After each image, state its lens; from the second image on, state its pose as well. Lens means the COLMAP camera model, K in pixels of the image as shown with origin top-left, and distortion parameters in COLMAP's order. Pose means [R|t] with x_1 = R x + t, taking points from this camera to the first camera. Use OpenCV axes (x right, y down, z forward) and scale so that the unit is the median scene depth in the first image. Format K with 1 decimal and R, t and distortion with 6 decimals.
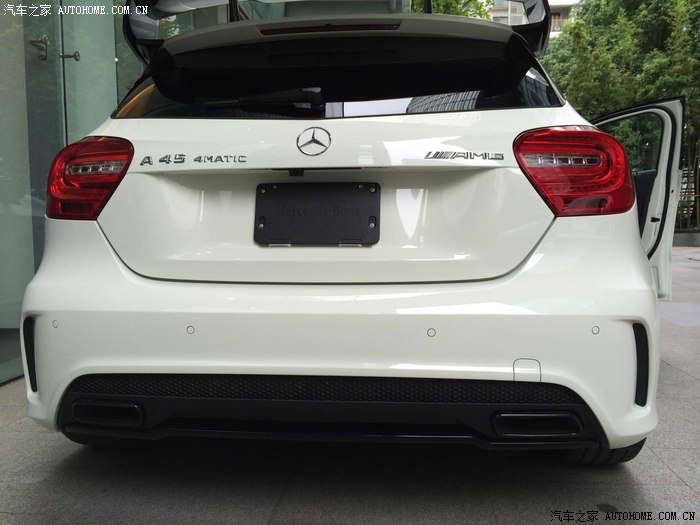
lens RADIAL K [[603.3, 0, 350.3], [0, 603.3, 261.9], [0, 0, 1]] dist [0.050401, -0.063188]
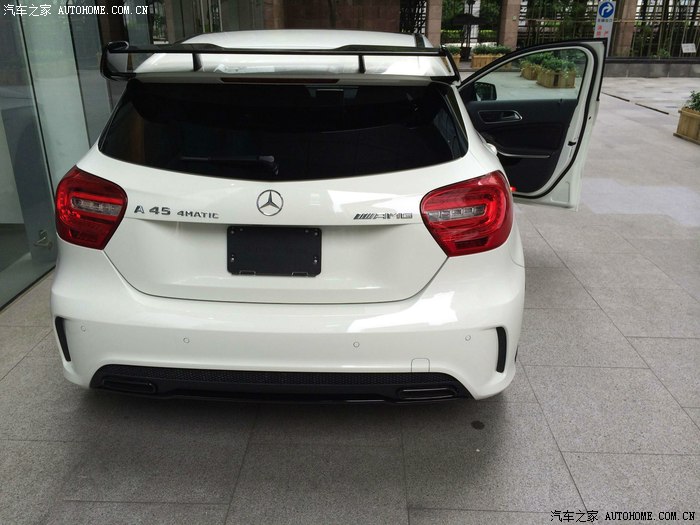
lens RADIAL K [[603.3, 0, 350.2], [0, 603.3, 262.5], [0, 0, 1]] dist [0.050401, -0.063188]
pose [[0.998069, -0.014087, 0.060505, 0.030707], [-0.005139, 0.951894, 0.306385, -0.460551], [-0.061910, -0.306104, 0.949983, -0.283750]]
